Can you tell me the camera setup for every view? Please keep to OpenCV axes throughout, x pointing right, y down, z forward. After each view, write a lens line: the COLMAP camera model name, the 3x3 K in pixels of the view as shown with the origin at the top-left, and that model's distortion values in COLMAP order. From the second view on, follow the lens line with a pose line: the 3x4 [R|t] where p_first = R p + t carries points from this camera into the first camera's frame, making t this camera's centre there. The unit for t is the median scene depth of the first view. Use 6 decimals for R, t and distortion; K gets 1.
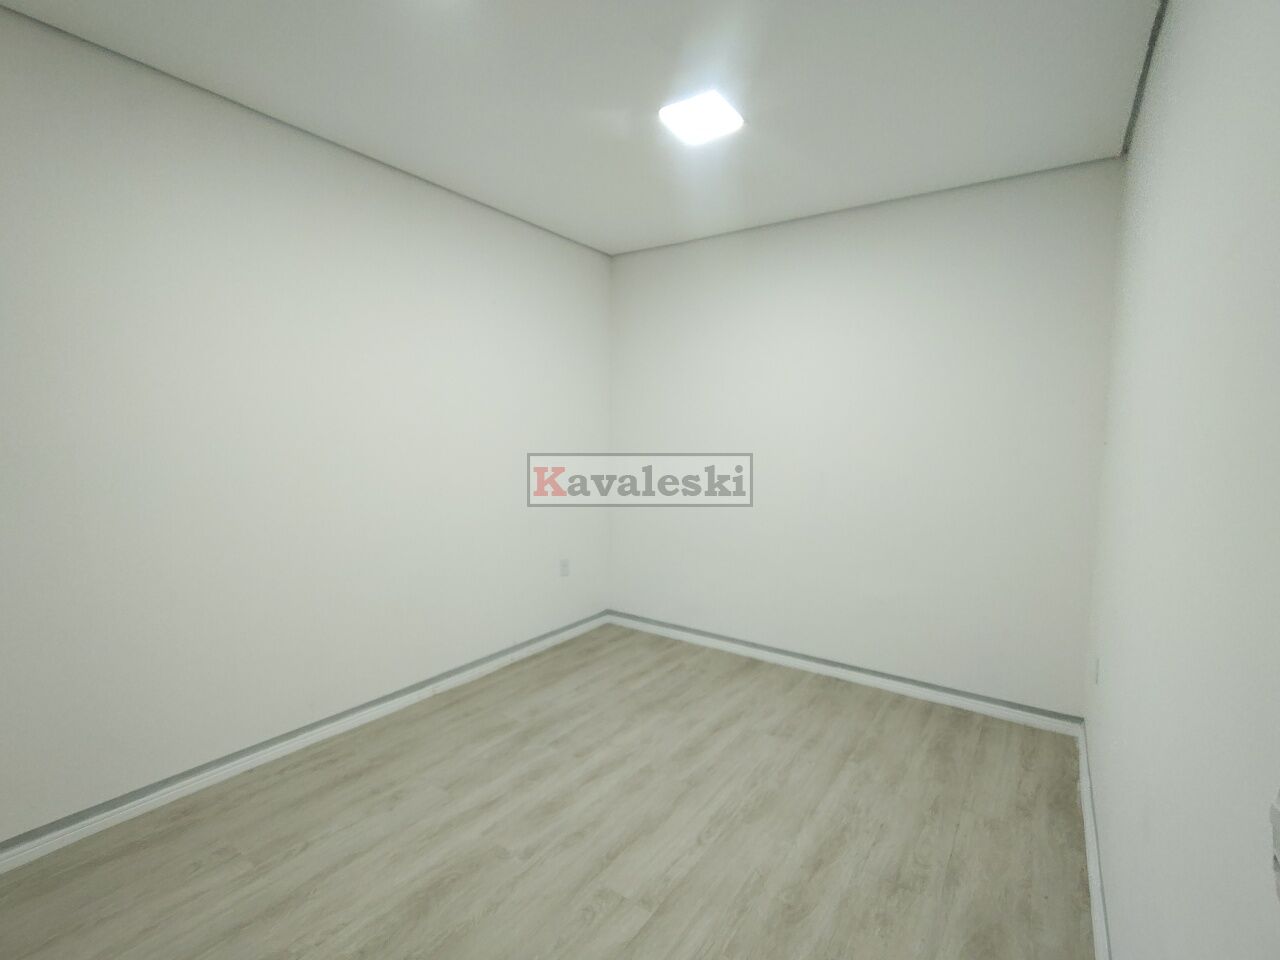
lens RADIAL K [[589.4, 0, 640.2], [0, 589.4, 477.3], [0, 0, 1]] dist [-0.001972, 0.003785]
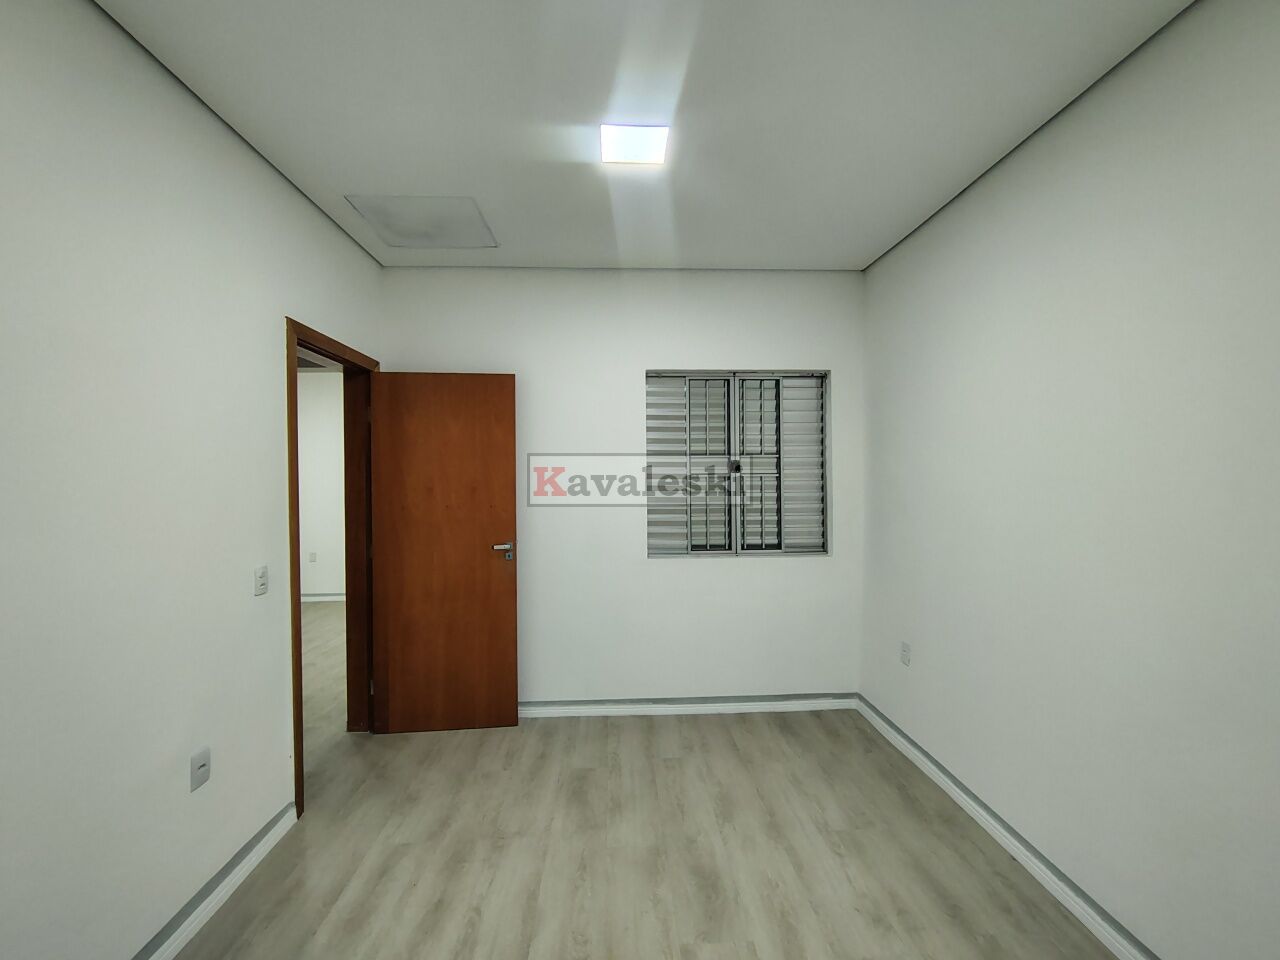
lens RADIAL K [[589.4, 0, 640.2], [0, 589.4, 477.3], [0, 0, 1]] dist [-0.001972, 0.003785]
pose [[-0.797012, -0.017726, -0.603704, 0.435504], [-0.055029, 0.997543, 0.043361, -0.112182], [0.601452, 0.067780, -0.796029, 1.711242]]
